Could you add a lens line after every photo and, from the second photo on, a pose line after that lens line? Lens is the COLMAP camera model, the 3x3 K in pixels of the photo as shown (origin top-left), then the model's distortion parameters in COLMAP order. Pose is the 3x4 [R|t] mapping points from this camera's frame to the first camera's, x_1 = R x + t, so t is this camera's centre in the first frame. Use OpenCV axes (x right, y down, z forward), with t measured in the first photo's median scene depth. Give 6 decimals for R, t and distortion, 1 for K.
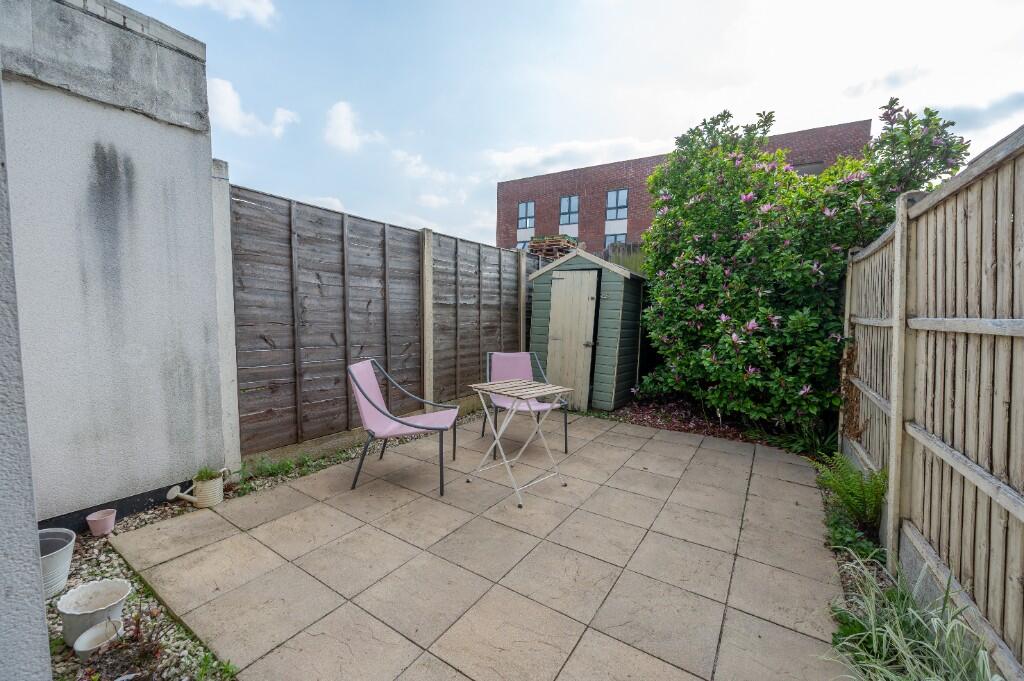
lens RADIAL K [[408.8, 0, 511.0], [0, 408.8, 347.7], [0, 0, 1]] dist [-0.001001, -0.000161]
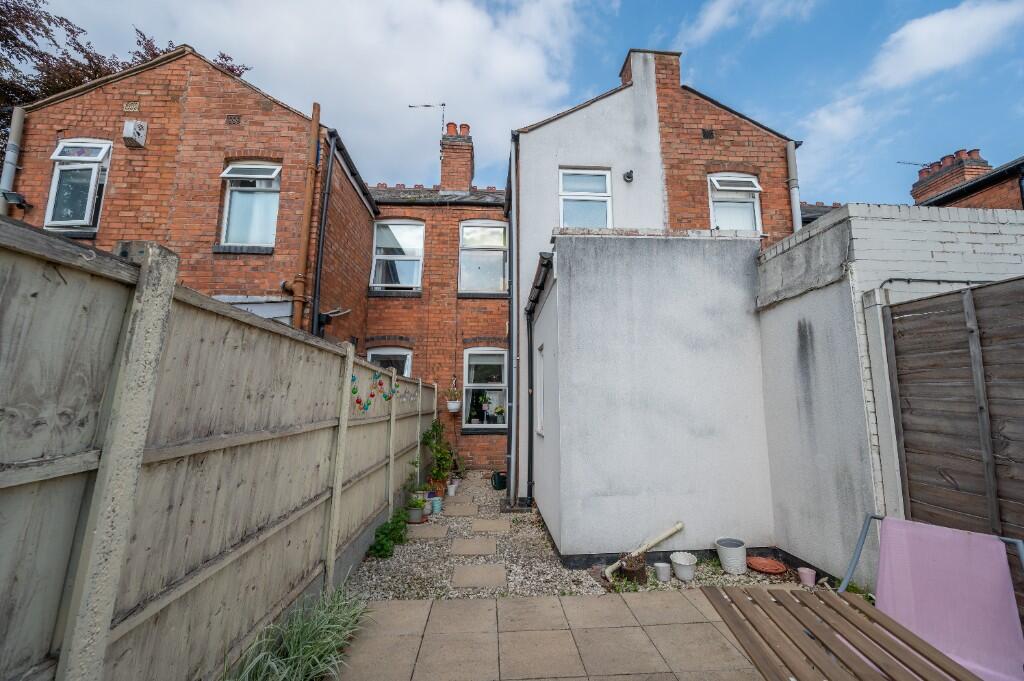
lens RADIAL K [[408.8, 0, 511.0], [0, 408.8, 347.7], [0, 0, 1]] dist [-0.001001, -0.000161]
pose [[-0.805093, -0.097521, -0.585077, 0.676787], [-0.074110, 0.995201, -0.063903, -0.182050], [0.588501, -0.008088, -0.808456, 1.373881]]
